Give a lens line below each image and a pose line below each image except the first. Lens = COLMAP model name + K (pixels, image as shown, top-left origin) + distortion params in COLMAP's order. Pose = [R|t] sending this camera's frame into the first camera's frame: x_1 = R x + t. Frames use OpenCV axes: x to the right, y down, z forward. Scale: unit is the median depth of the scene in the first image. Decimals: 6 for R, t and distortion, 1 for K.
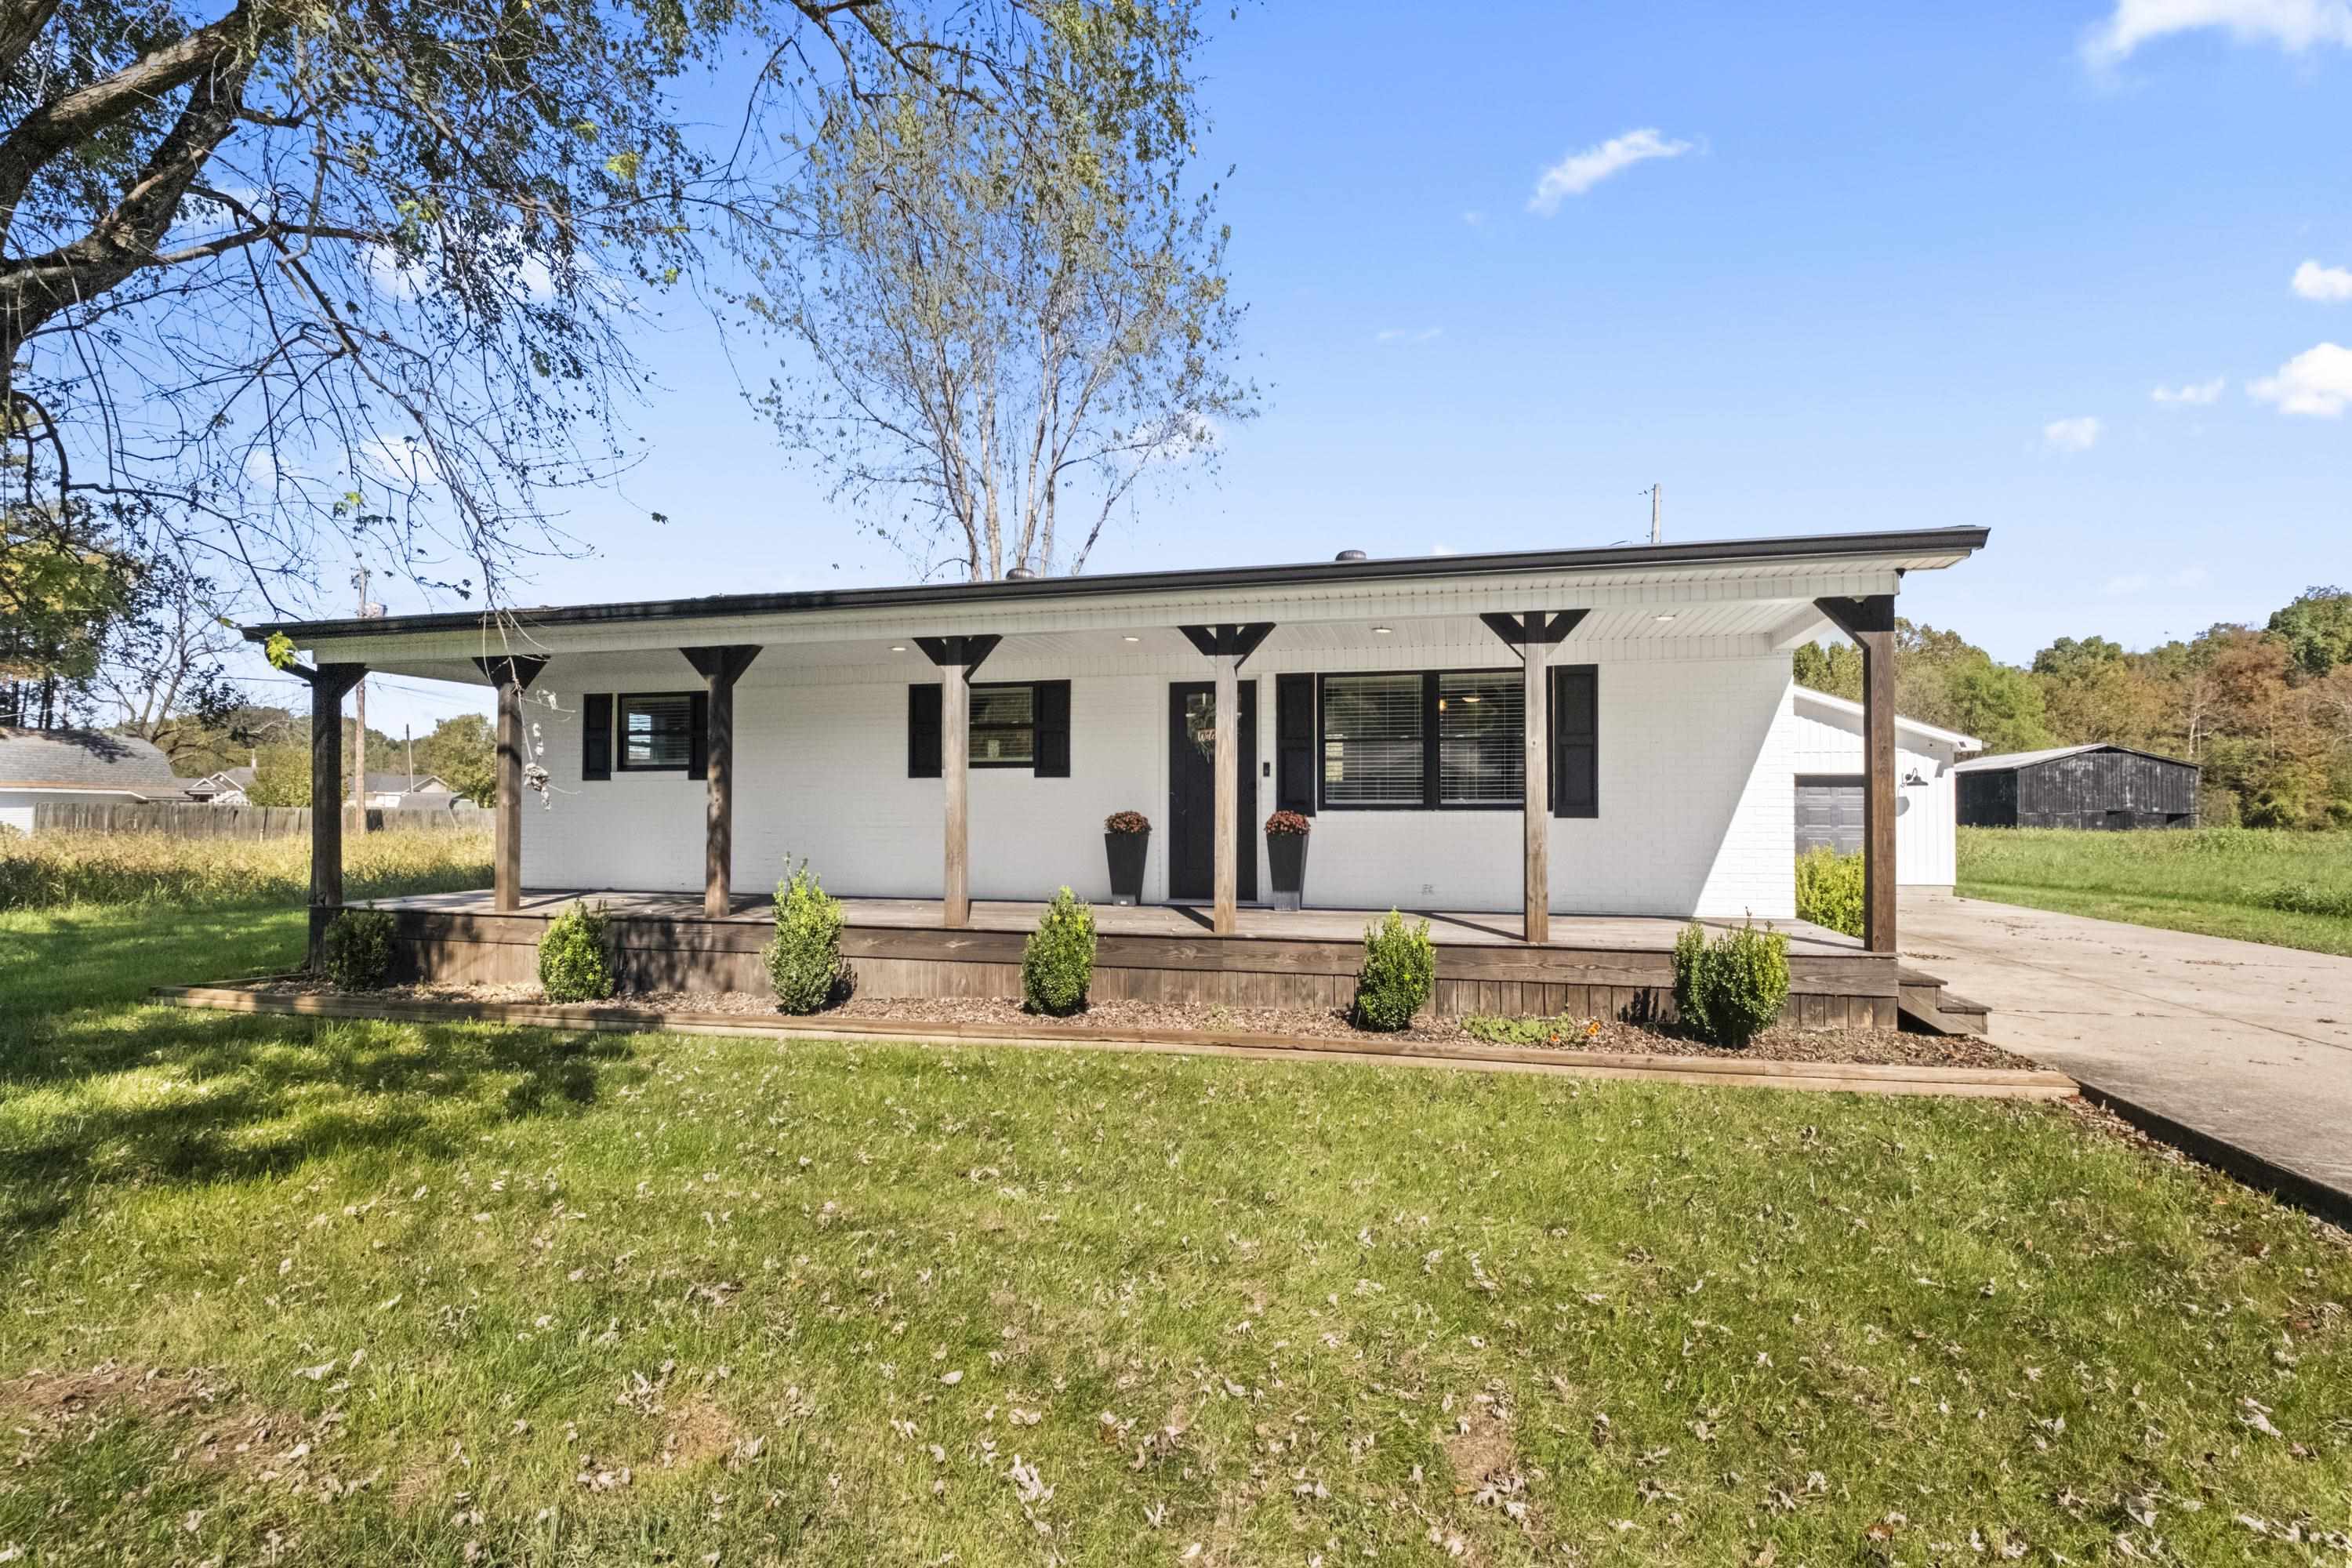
lens RADIAL K [[1058.3, 0, 1154.1], [0, 1058.3, 775.8], [0, 0, 1]] dist [0.000893, -0.006547]
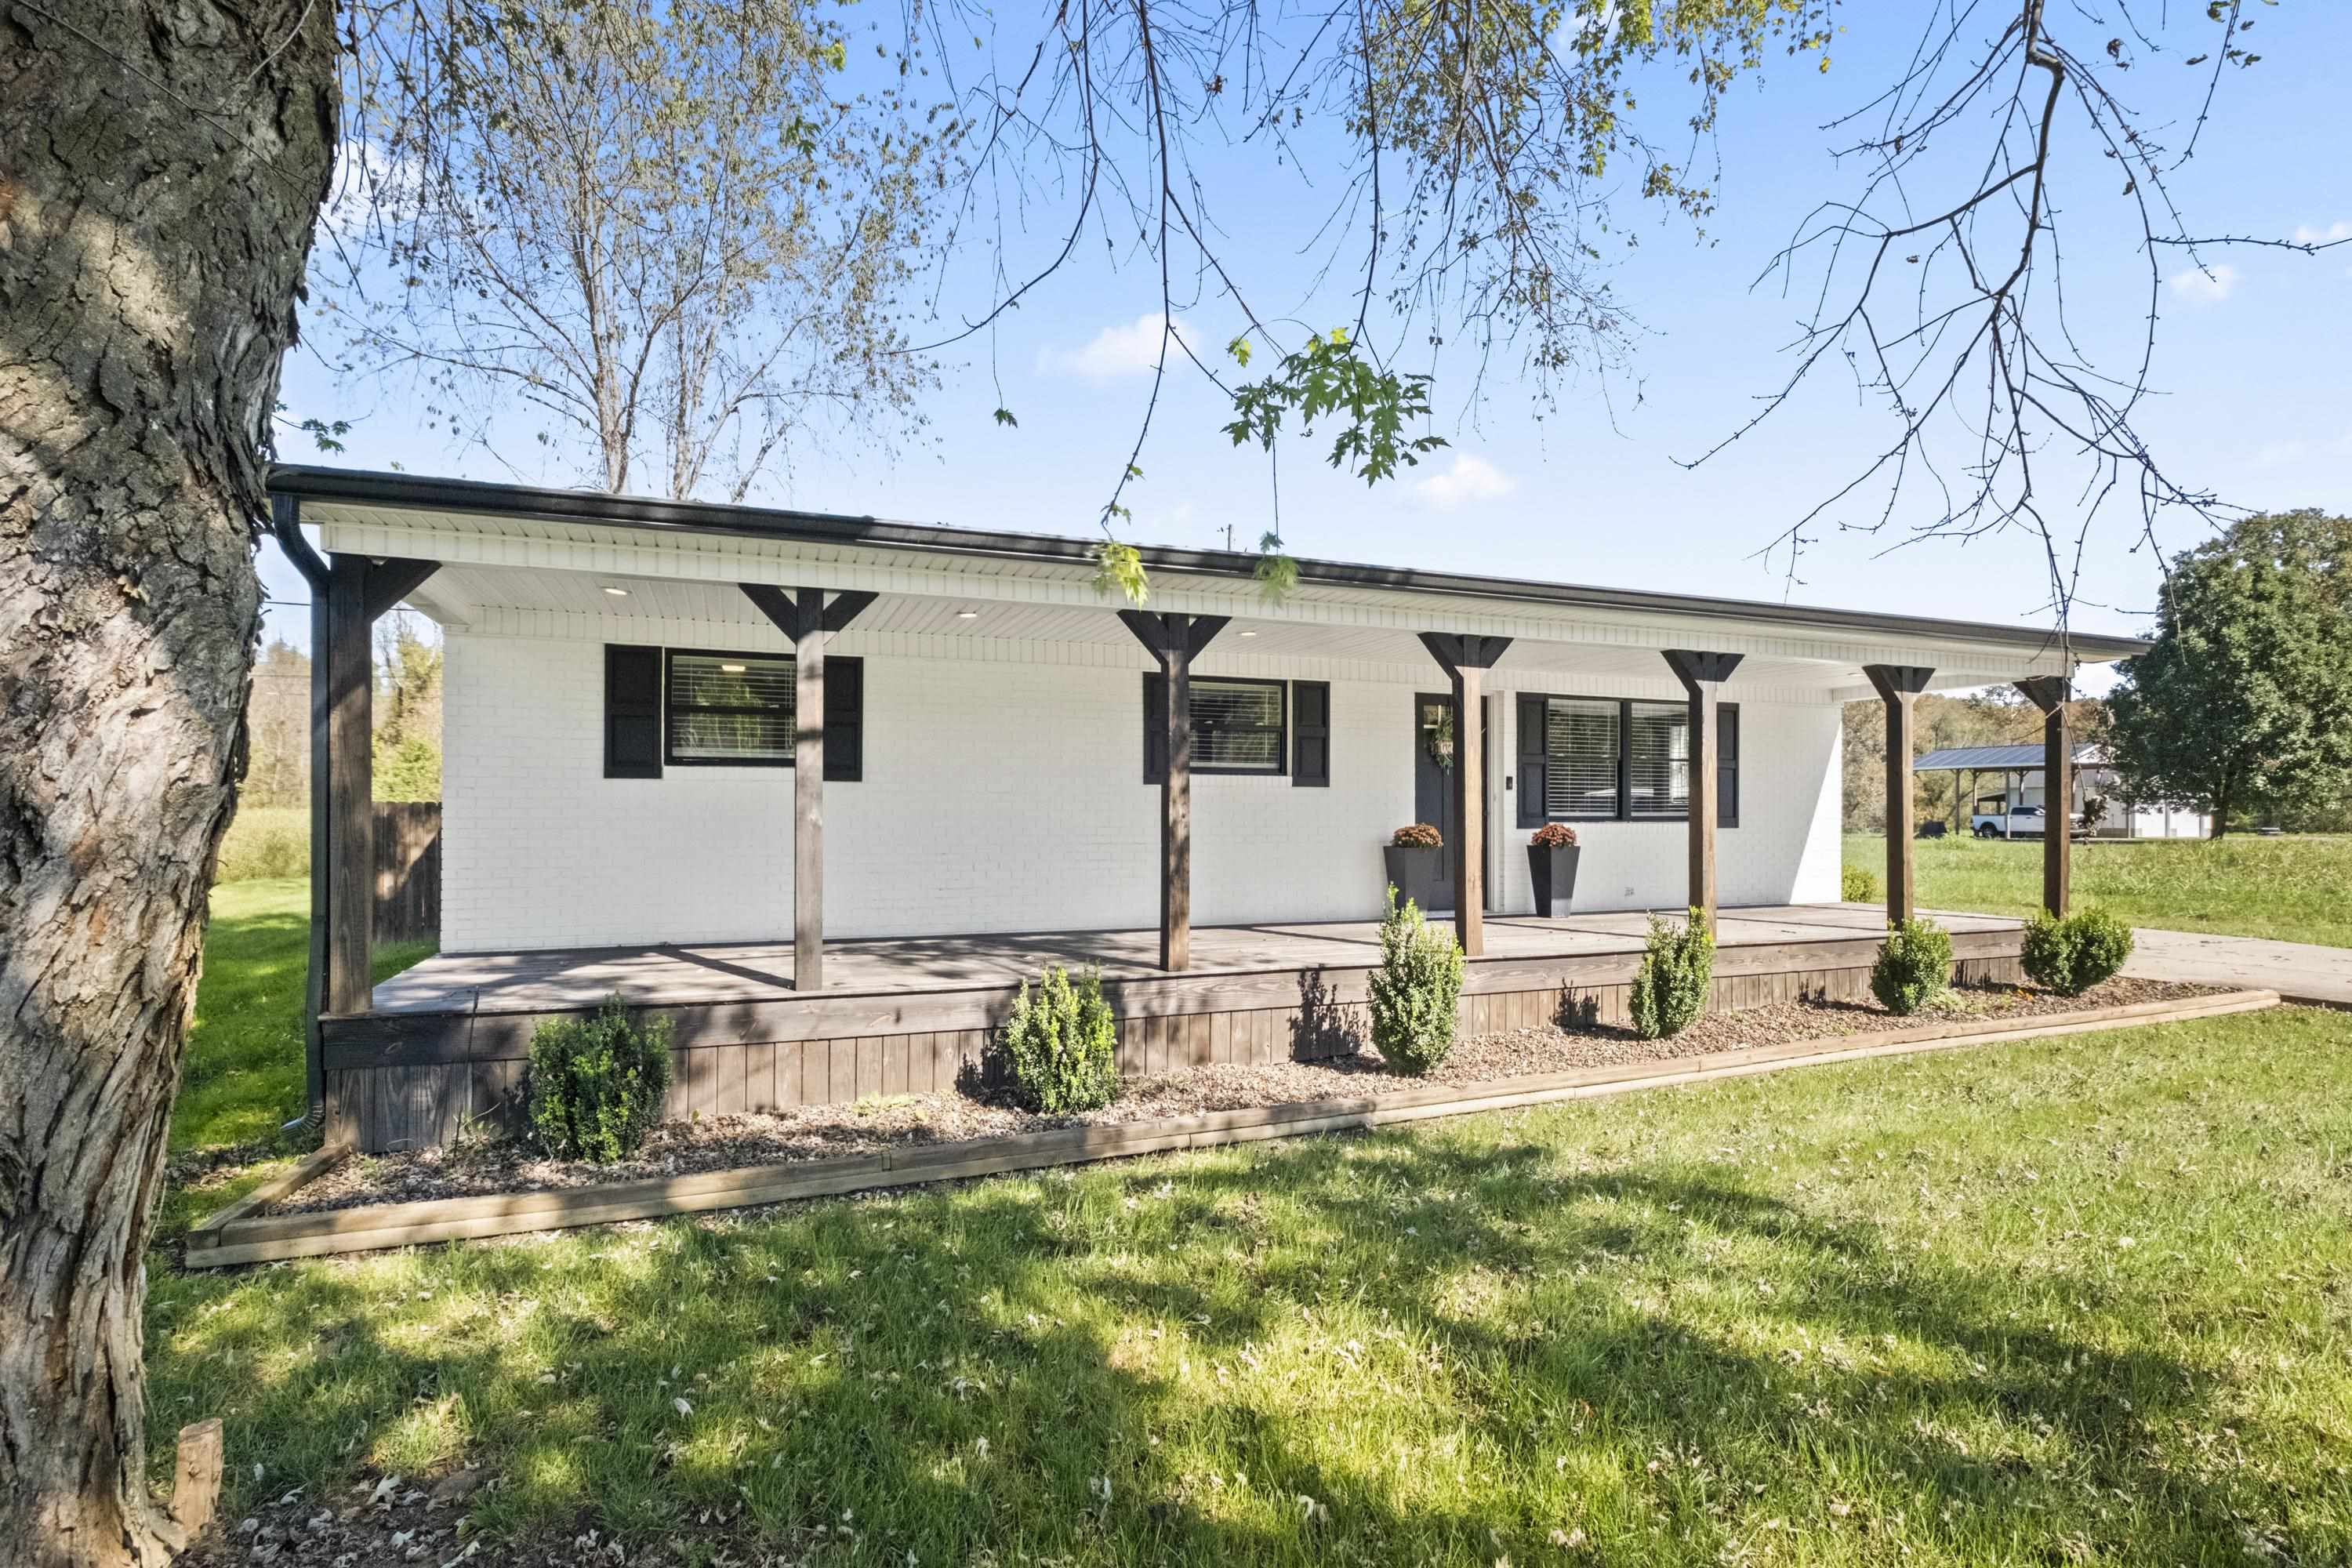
lens RADIAL K [[1169.0, 0, 1203.1], [0, 1169.0, 790.3], [0, 0, 1]] dist [-0.002173, -0.001384]
pose [[0.803434, 0.010958, 0.595293, -0.789740], [-0.022417, 0.999678, 0.011854, -0.005733], [-0.594971, -0.022869, 0.803421, 0.274875]]
